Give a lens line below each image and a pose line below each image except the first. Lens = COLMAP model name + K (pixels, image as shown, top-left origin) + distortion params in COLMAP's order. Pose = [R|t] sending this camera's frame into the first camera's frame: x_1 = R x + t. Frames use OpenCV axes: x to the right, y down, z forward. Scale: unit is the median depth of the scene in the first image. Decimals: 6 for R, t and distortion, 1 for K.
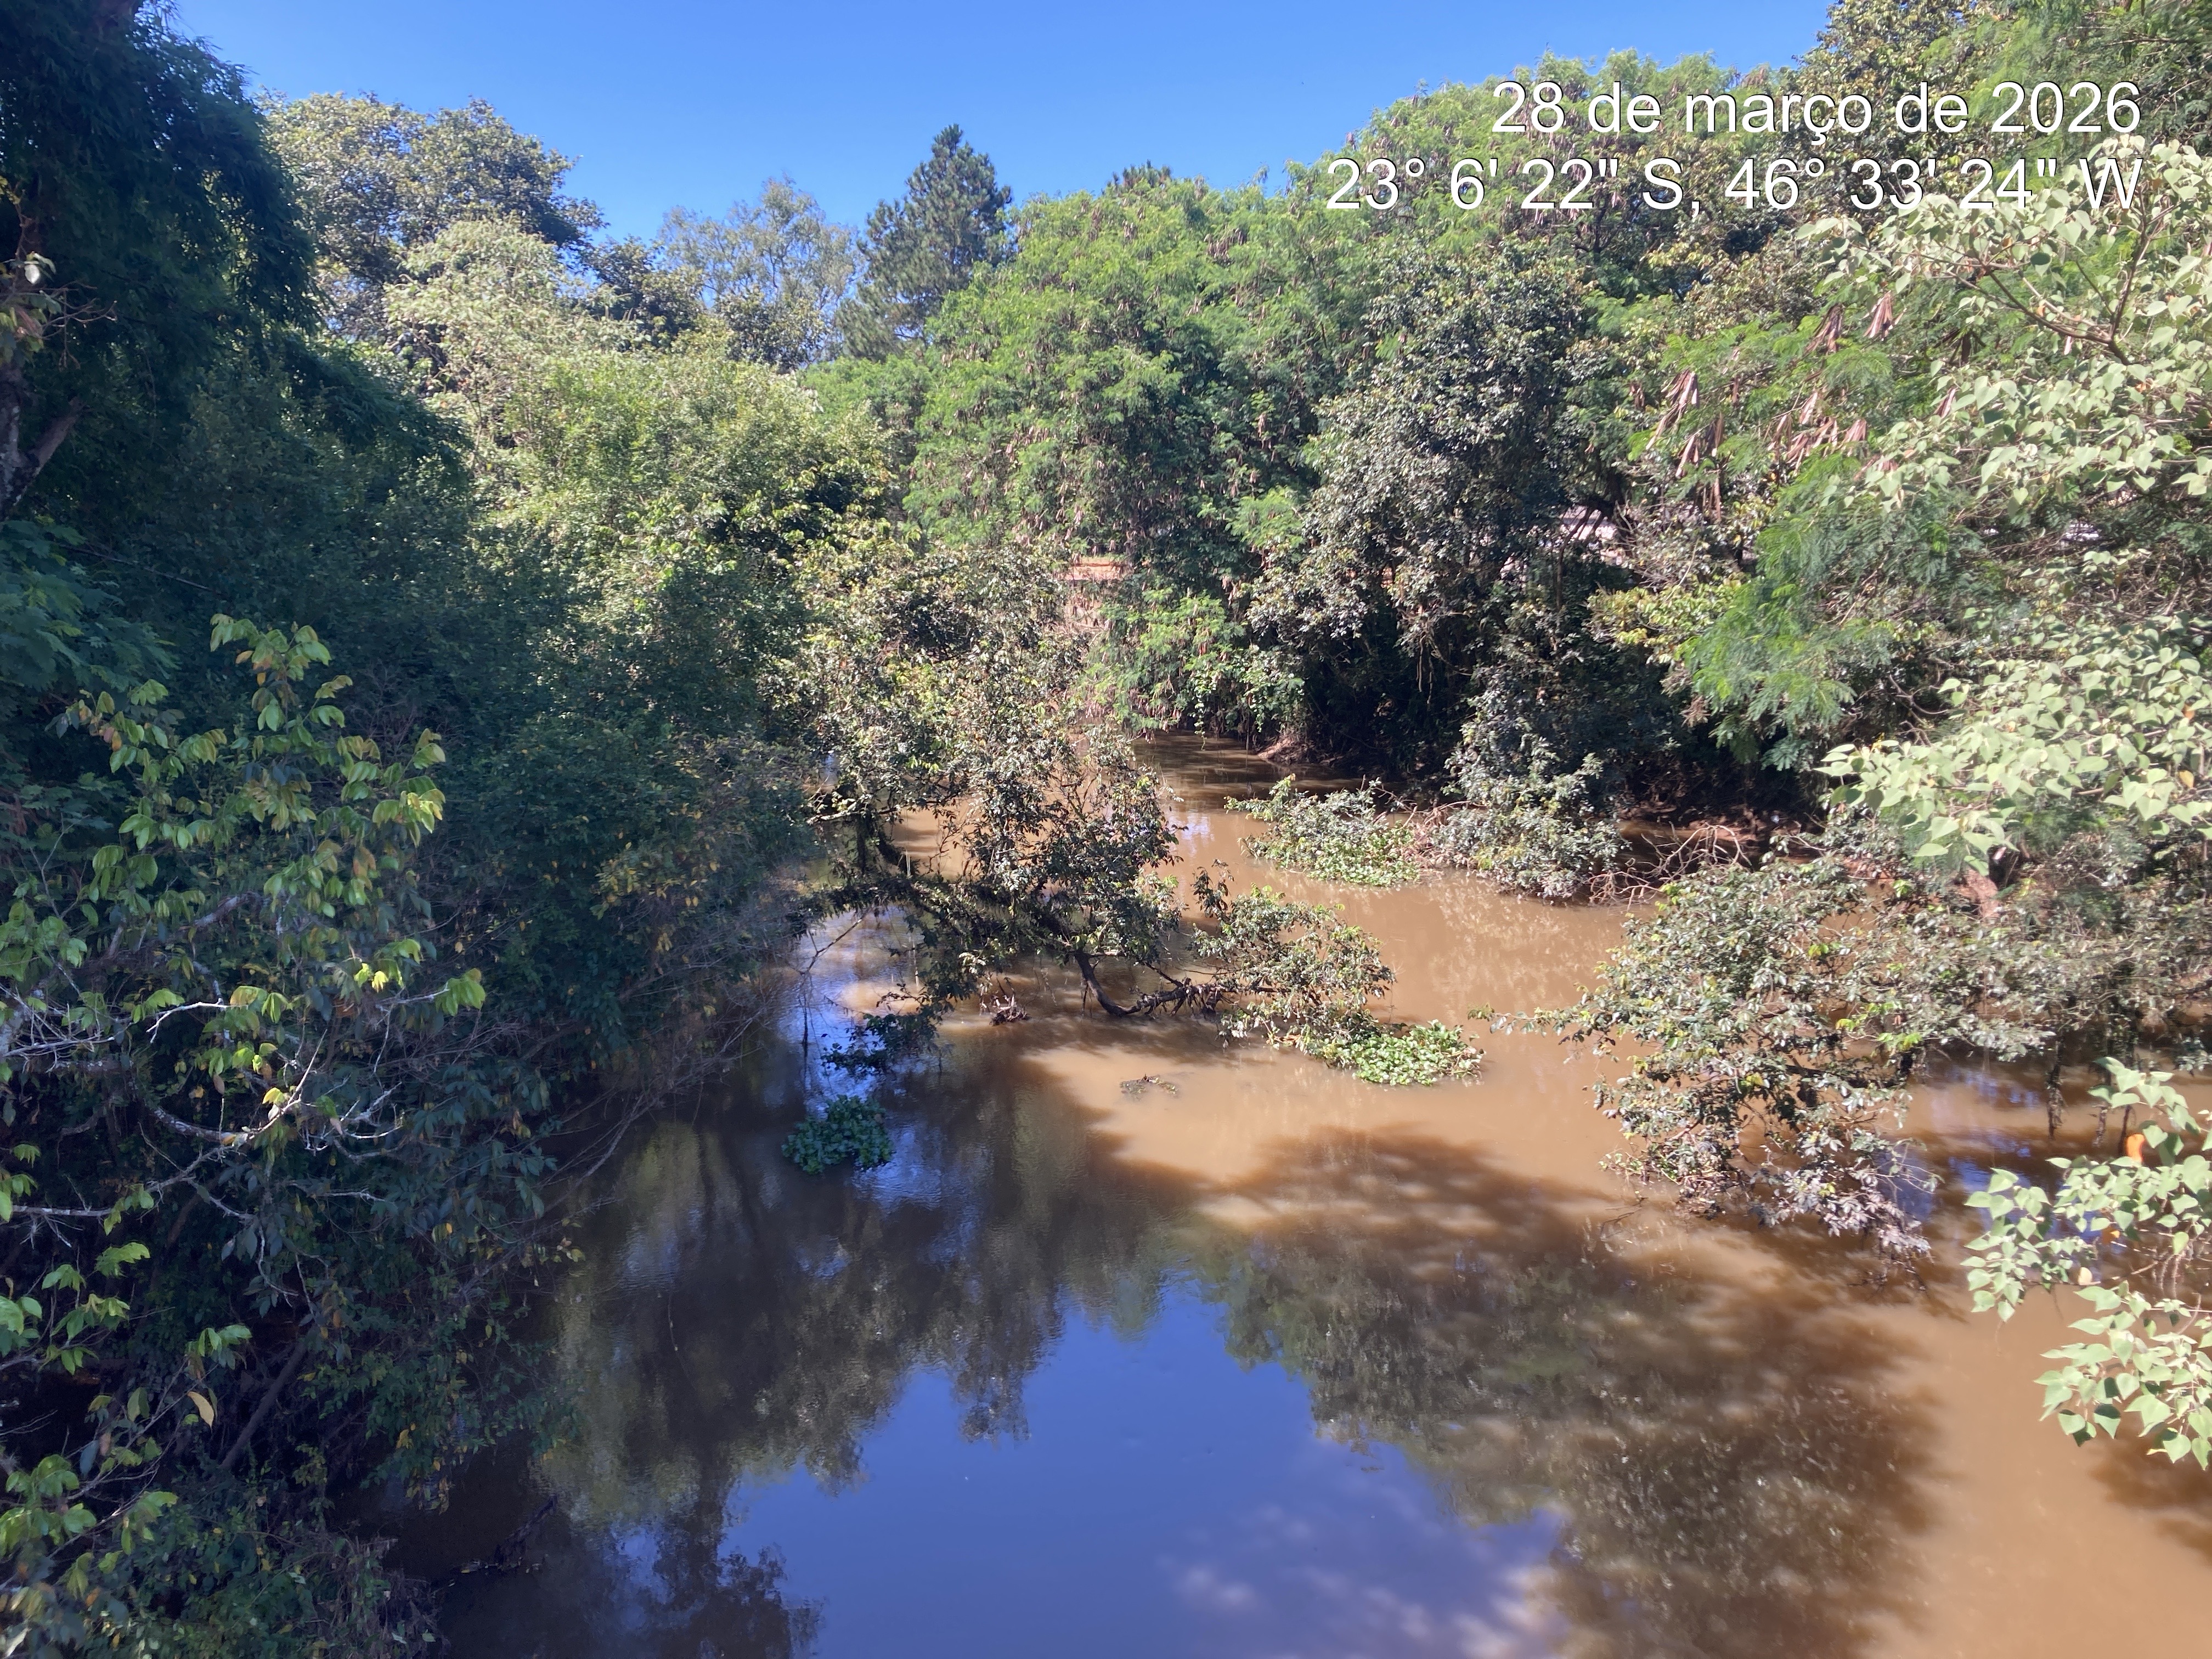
lens RADIAL K [[1803.2, 0, 1078.8], [0, 1803.2, 826.1], [0, 0, 1]] dist [0.015382, -0.010766]
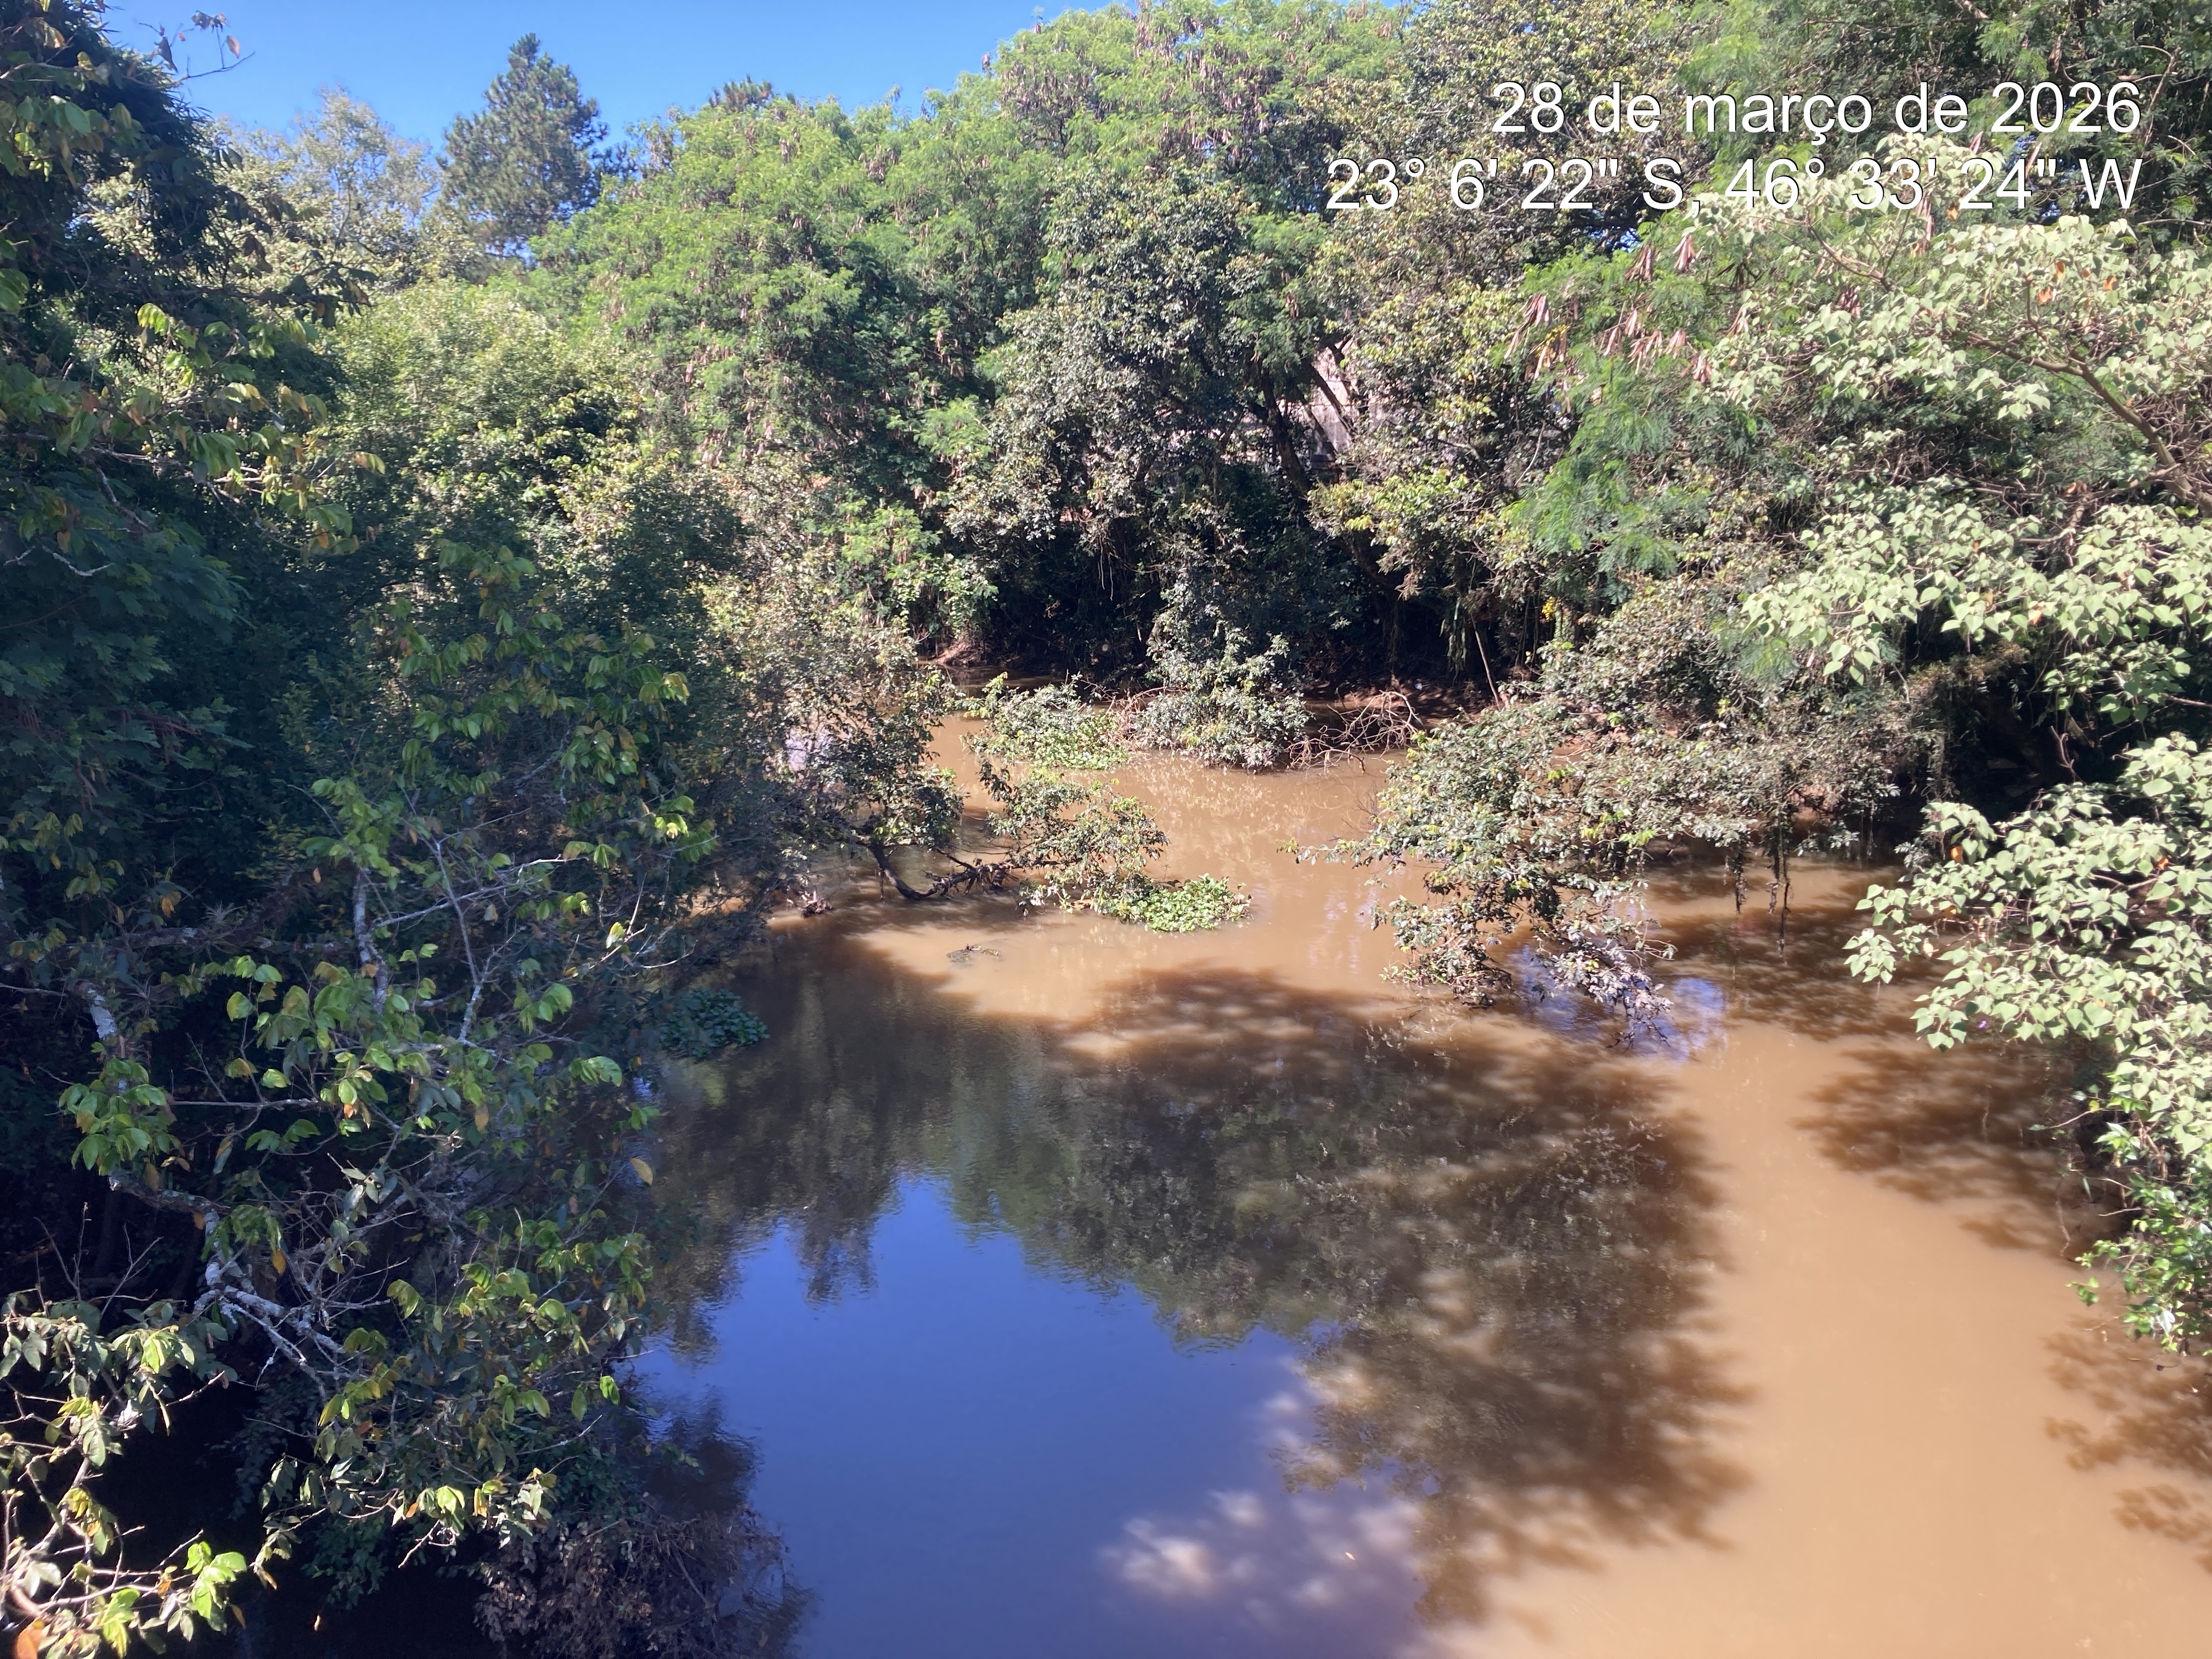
lens RADIAL K [[1859.2, 0, 1100.9], [0, 1859.2, 869.5], [0, 0, 1]] dist [0.003315, -0.291153]
pose [[0.963260, -0.088703, 0.253498, -0.120638], [0.071908, 0.994604, 0.074785, 0.009611], [-0.258764, -0.053809, 0.964441, -0.080131]]
